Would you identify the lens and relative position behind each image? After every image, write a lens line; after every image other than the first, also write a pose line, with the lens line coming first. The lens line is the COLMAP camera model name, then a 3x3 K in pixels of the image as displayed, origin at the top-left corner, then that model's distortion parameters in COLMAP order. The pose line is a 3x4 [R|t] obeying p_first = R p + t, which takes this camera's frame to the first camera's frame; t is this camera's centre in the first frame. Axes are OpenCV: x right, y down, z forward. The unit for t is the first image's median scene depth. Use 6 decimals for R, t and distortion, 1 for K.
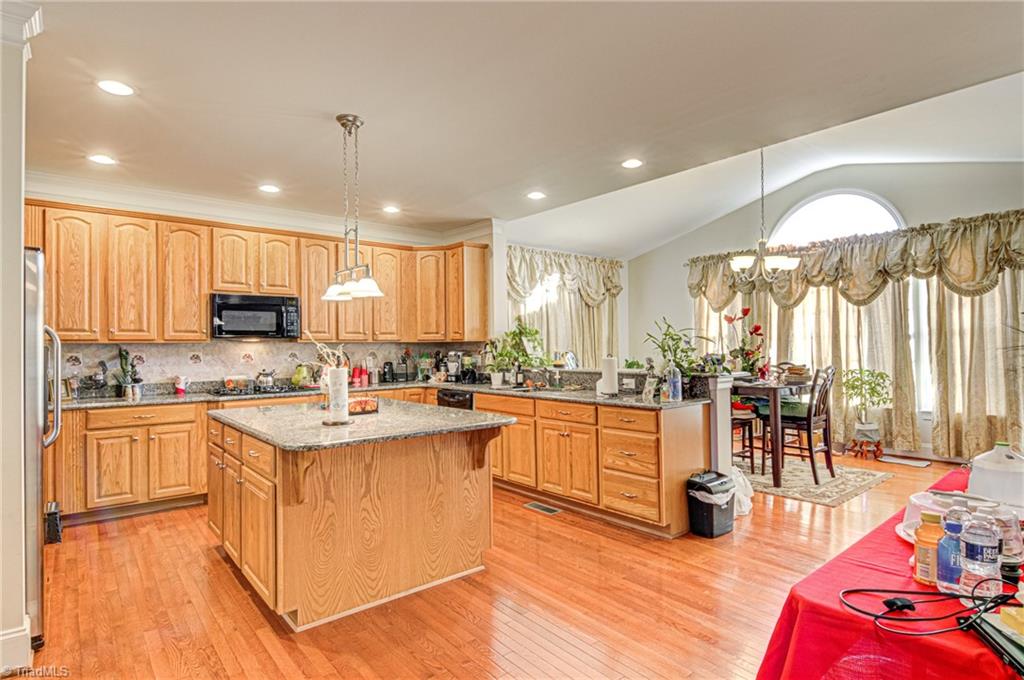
lens RADIAL K [[534.9, 0, 520.3], [0, 534.9, 344.7], [0, 0, 1]] dist [0.026397, -0.021905]
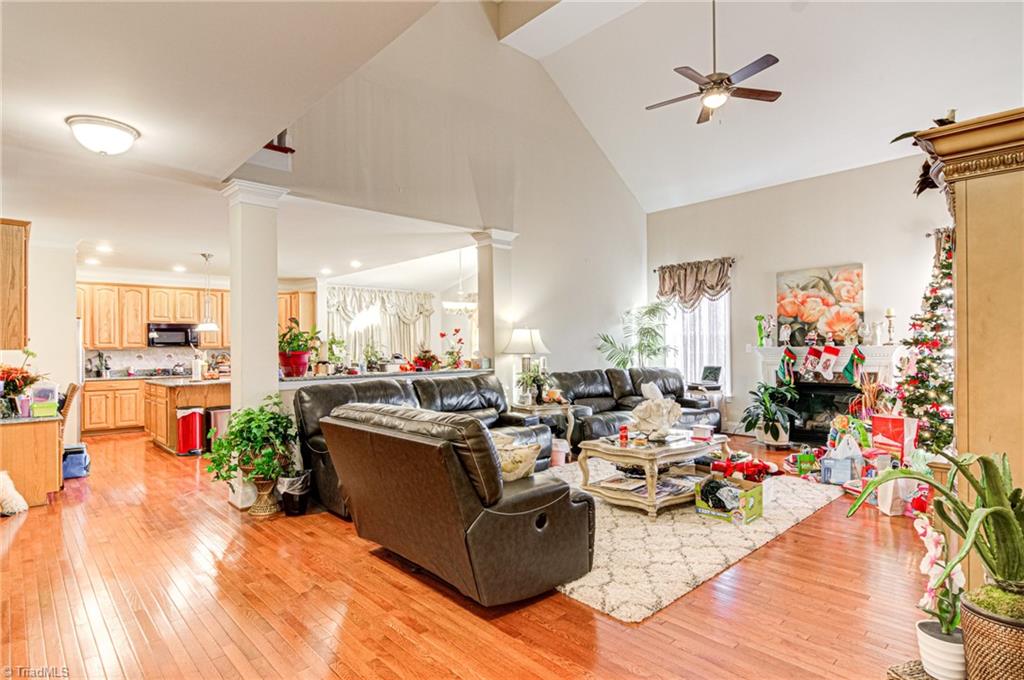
lens RADIAL K [[534.9, 0, 520.3], [0, 534.9, 344.7], [0, 0, 1]] dist [0.026397, -0.021905]
pose [[0.997875, -0.001608, 0.065133, 0.536815], [0.001713, 0.999997, -0.001557, -0.011370], [-0.065130, 0.001665, 0.997875, -0.861231]]
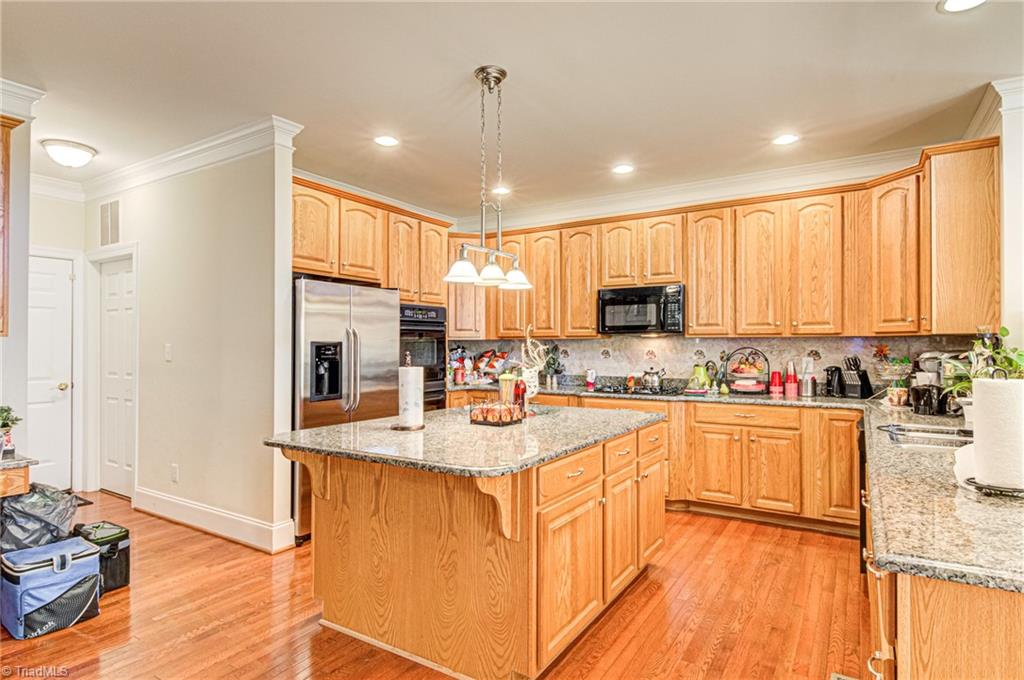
lens RADIAL K [[543.1, 0, 512.0], [0, 543.1, 340.0], [0, 0, 1]] dist [0.029546, -0.023108]
pose [[0.311716, -0.000573, -0.950175, 0.303603], [0.001571, 0.999999, -0.000088, -0.000846], [0.950174, -0.001466, 0.311716, 0.455277]]
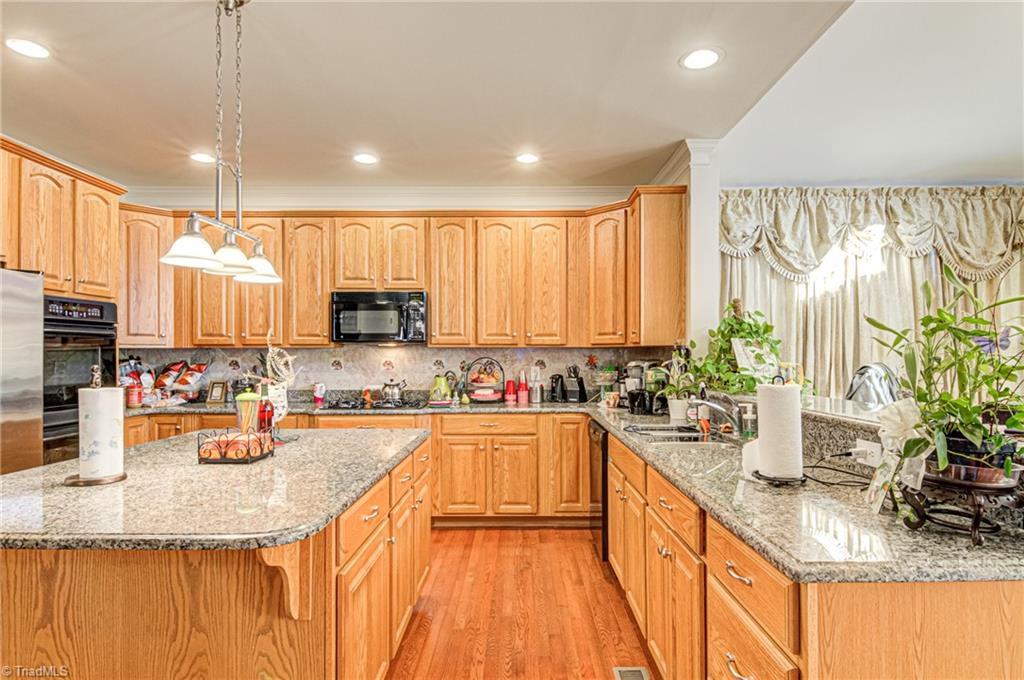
lens RADIAL K [[551.1, 0, 509.9], [0, 551.1, 354.1], [0, 0, 1]] dist [0.026346, -0.024523]
pose [[0.762072, 0.007403, -0.647449, 0.211932], [-0.003905, 0.999969, 0.006838, -0.000192], [0.647480, -0.002683, 0.762078, 0.427931]]
